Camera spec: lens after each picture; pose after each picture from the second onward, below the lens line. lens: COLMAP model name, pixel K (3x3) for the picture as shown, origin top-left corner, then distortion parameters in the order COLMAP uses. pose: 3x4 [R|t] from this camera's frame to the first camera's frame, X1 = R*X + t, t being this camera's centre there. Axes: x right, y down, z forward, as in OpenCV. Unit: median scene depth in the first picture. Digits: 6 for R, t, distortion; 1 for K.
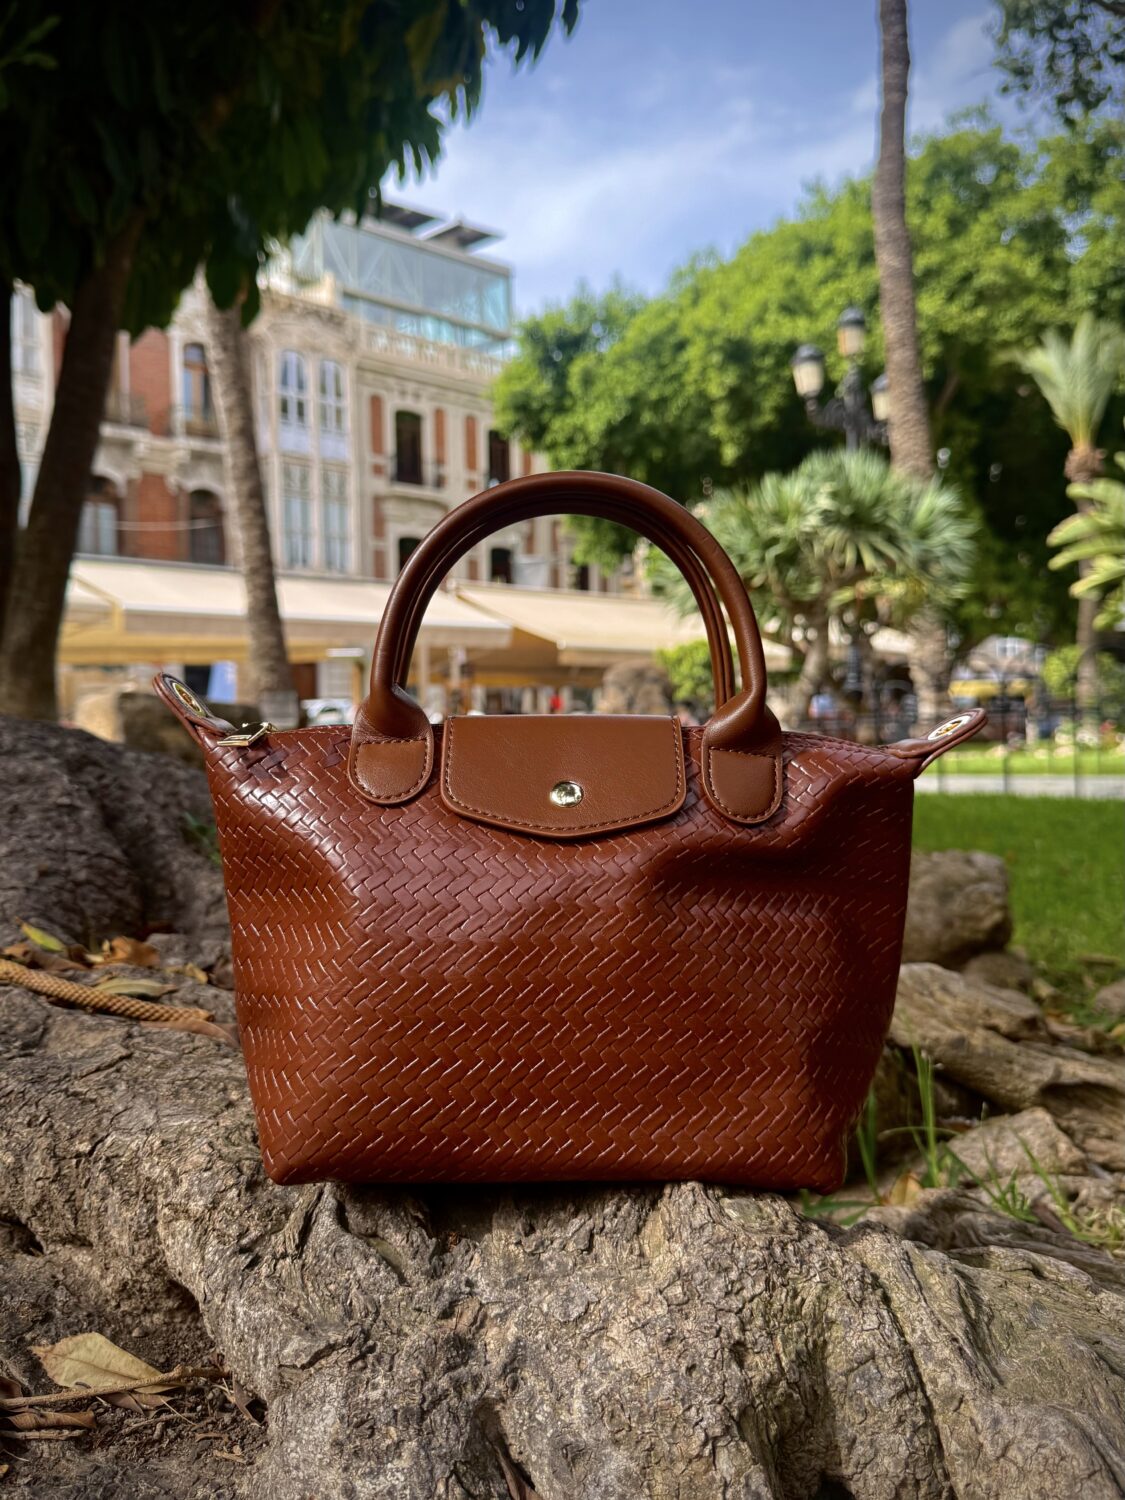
lens RADIAL K [[1264.3, 0, 554.5], [0, 1264.3, 744.3], [0, 0, 1]] dist [-0.001724, -0.024273]
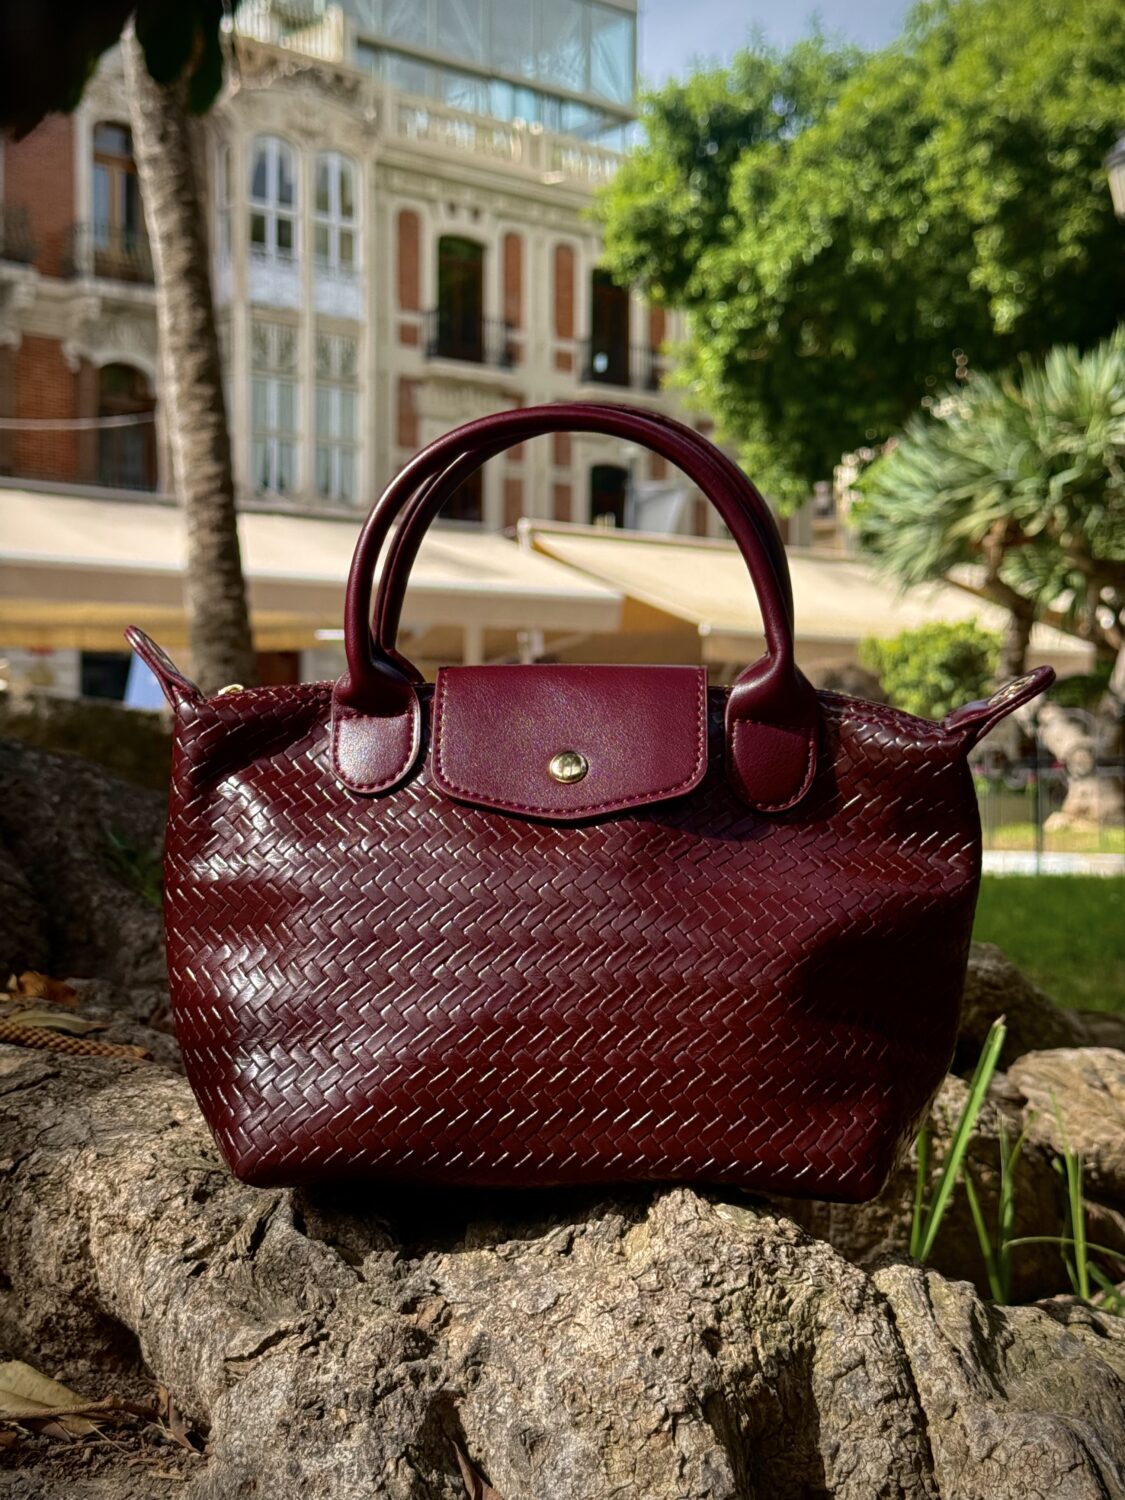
lens RADIAL K [[2106.6, 0, 584.1], [0, 2106.6, 751.7], [0, 0, 1]] dist [0.187387, -0.440888]
pose [[0.998371, 0.021488, -0.052857, 0.102923], [-0.022621, 0.999525, -0.020929, 0.065086], [0.052382, 0.022091, 0.998383, -0.490276]]
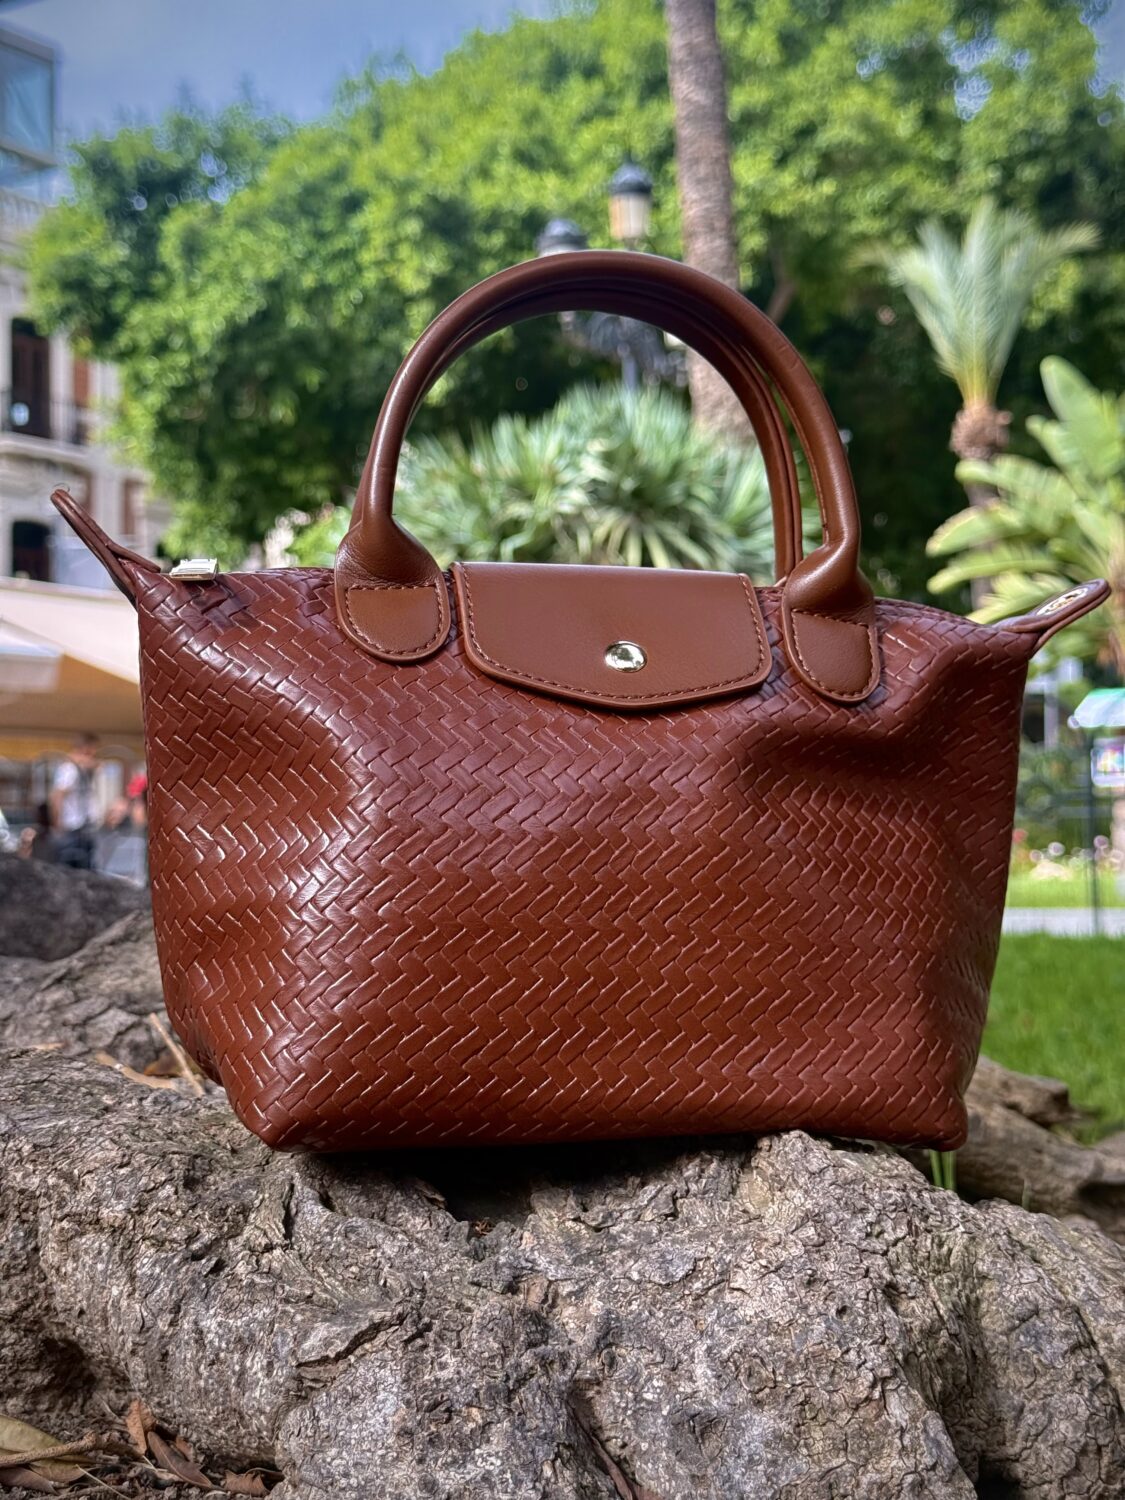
lens RADIAL K [[2110.6, 0, 577.7], [0, 2110.6, 758.2], [0, 0, 1]] dist [0.184463, -0.433818]
pose [[0.977215, 0.020221, 0.211288, -0.290962], [-0.009051, 0.998516, -0.053698, 0.170663], [-0.212060, 0.050562, 0.975948, -0.273338]]
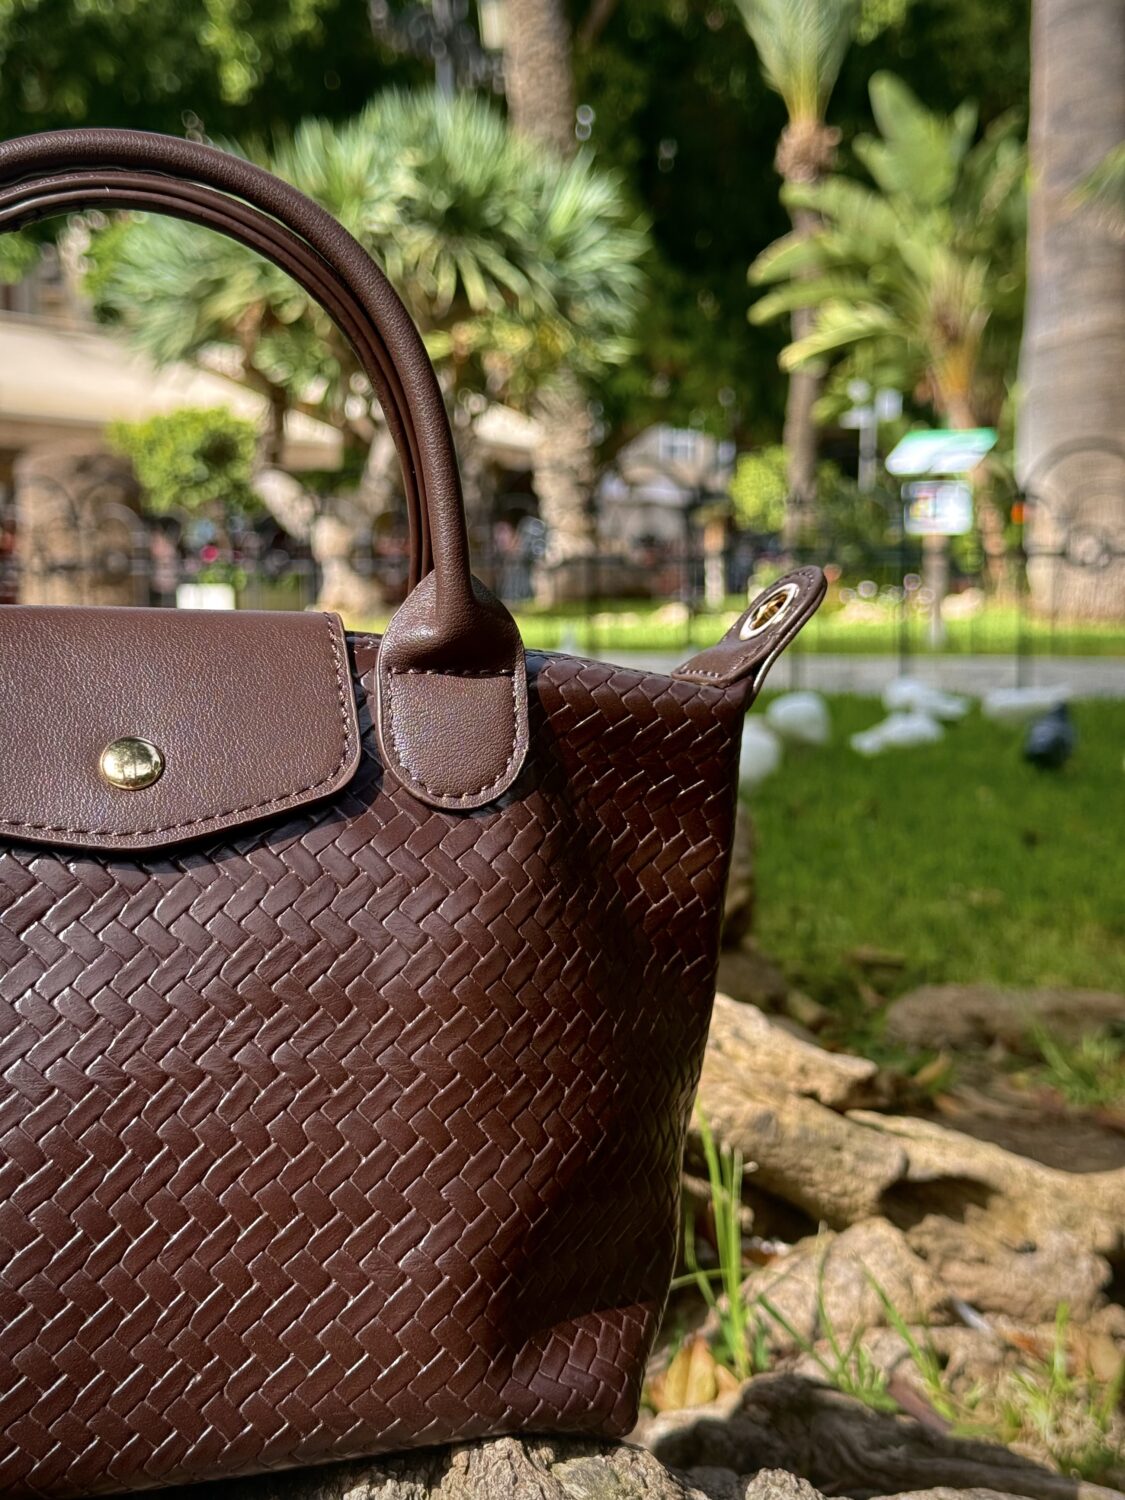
lens RADIAL K [[2120.5, 0, 563.3], [0, 2120.5, 751.2], [0, 0, 1]] dist [0.191338, -0.505231]
pose [[0.957021, -0.000578, 0.290019, -0.134638], [-0.021090, 0.997212, 0.071583, -0.030116], [-0.289252, -0.074623, 0.954340, 0.085461]]
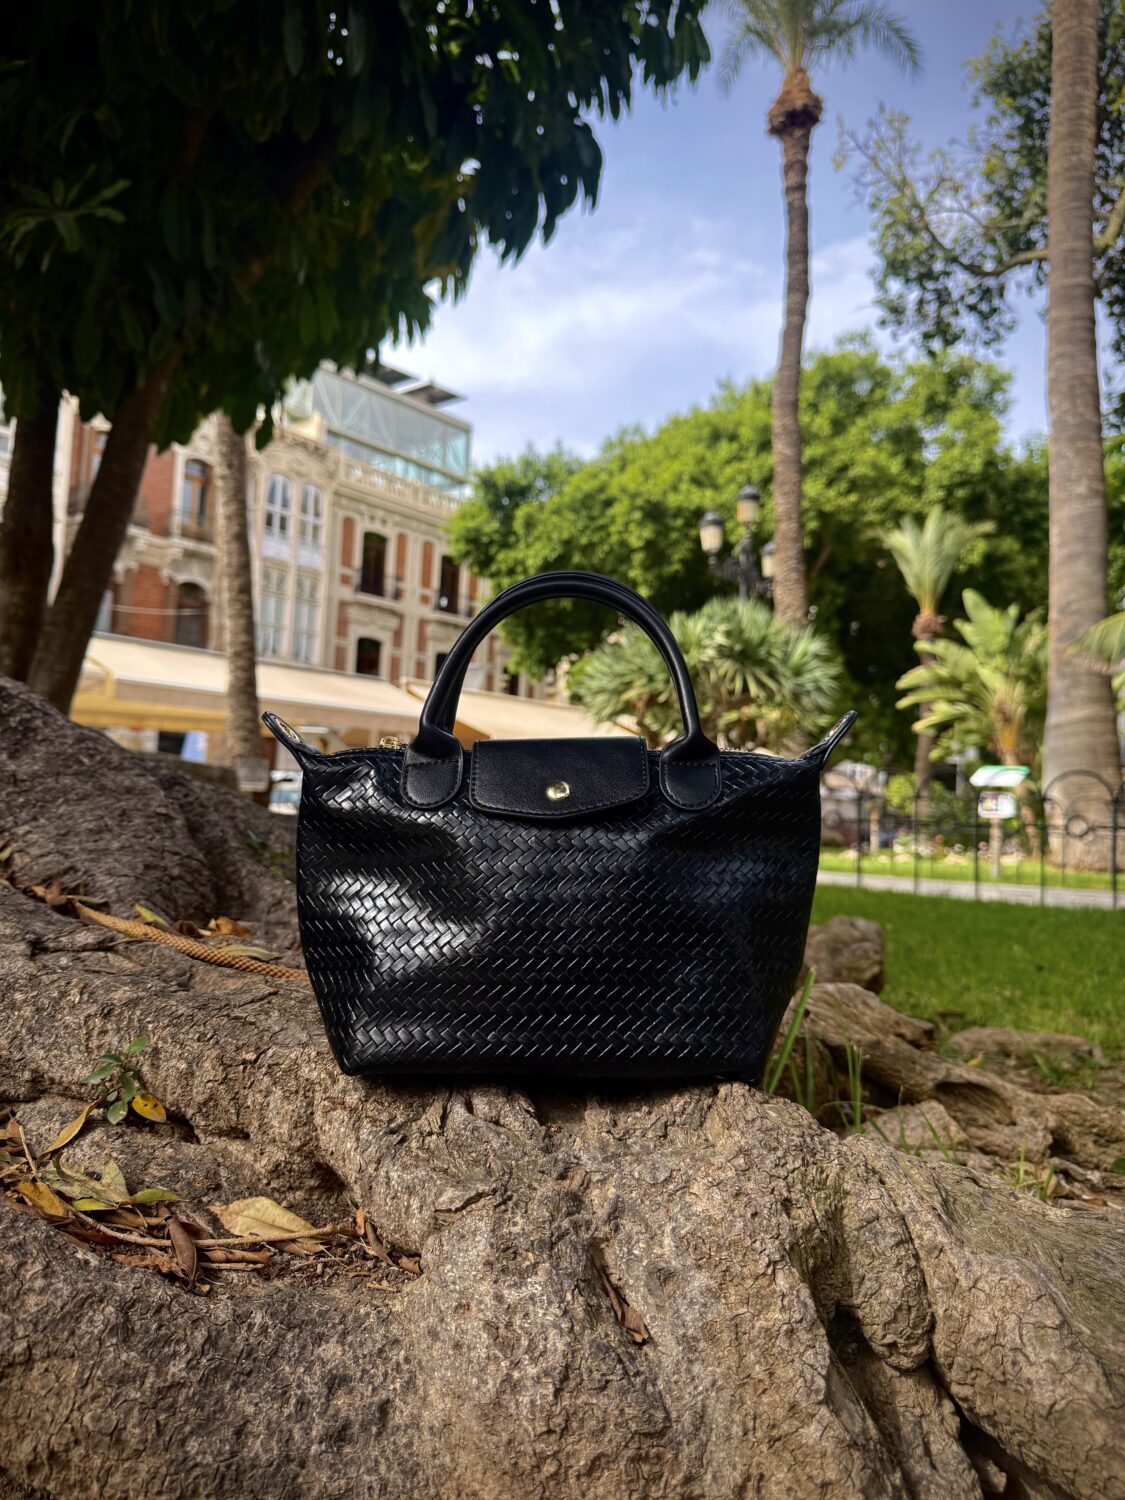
lens RADIAL K [[1064.9, 0, 563.4], [0, 1064.9, 758.8], [0, 0, 1]] dist [0.097526, -0.234598]
pose [[0.994163, 0.075847, 0.076734, -0.180816], [-0.070758, 0.995241, -0.067003, 0.077418], [-0.081451, 0.061183, 0.994798, -0.138485]]
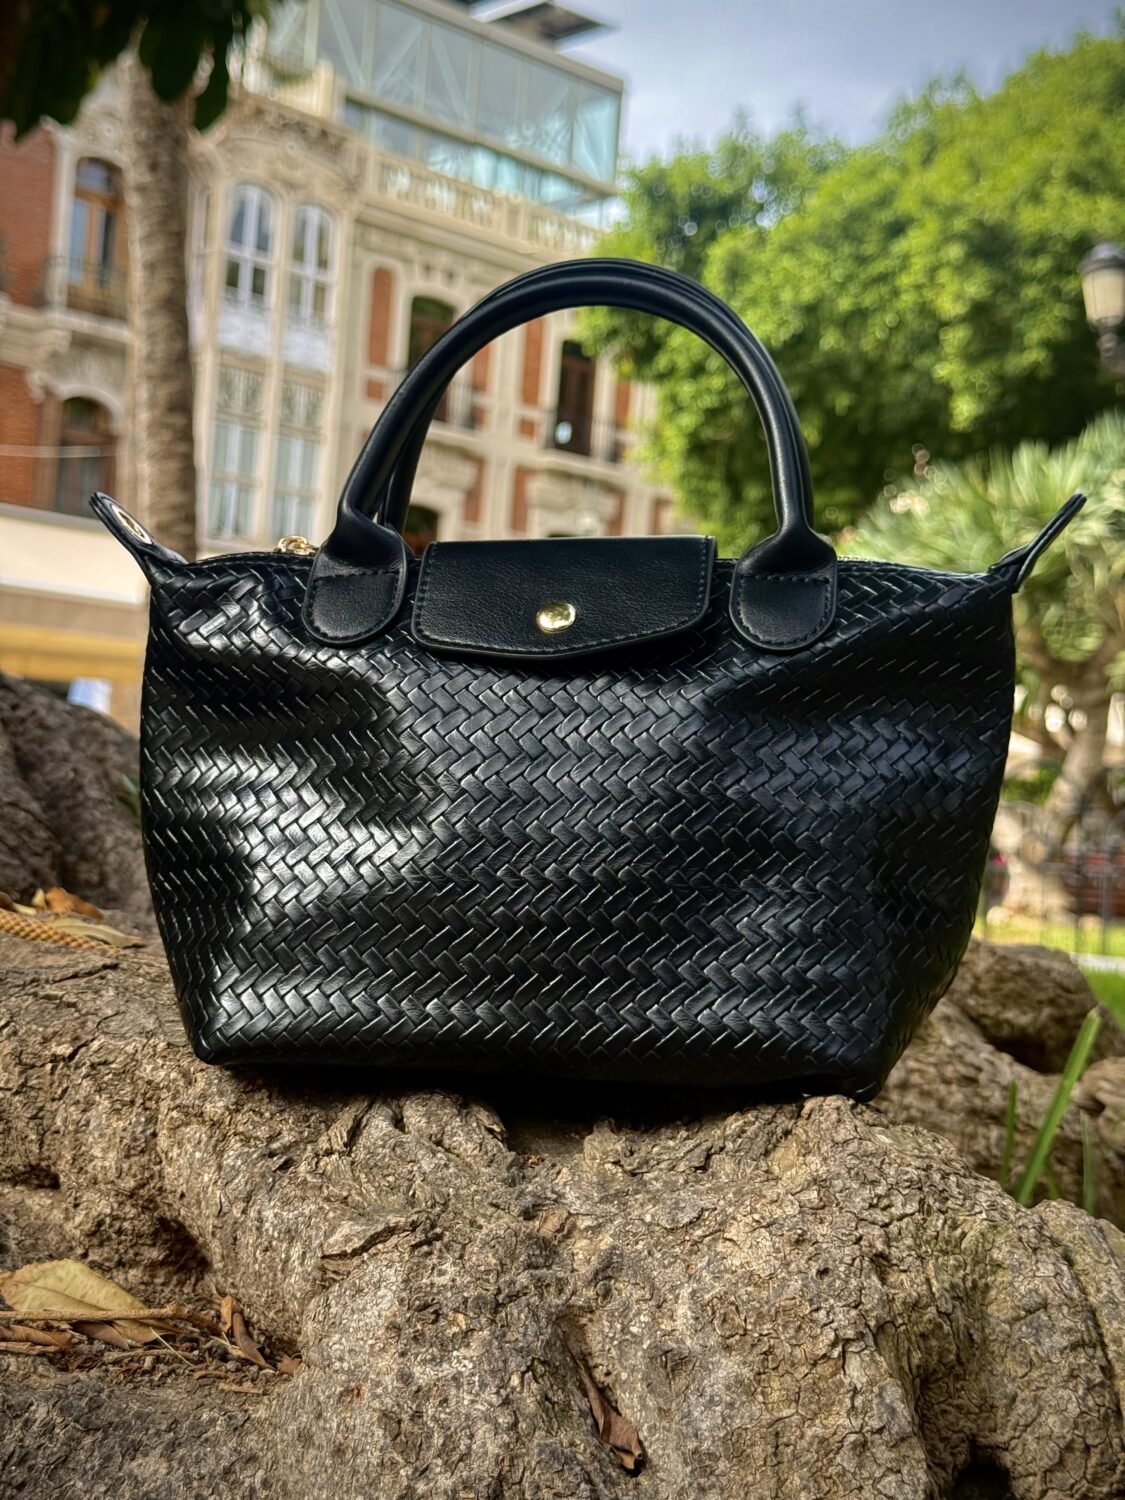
lens RADIAL K [[2111.4, 0, 549.5], [0, 2111.4, 745.6], [0, 0, 1]] dist [0.195724, -0.497938]
pose [[0.995065, 0.090663, -0.040335, -0.038242], [-0.092897, 0.994016, -0.057470, 0.197304], [0.034883, 0.060933, 0.997532, -0.361717]]
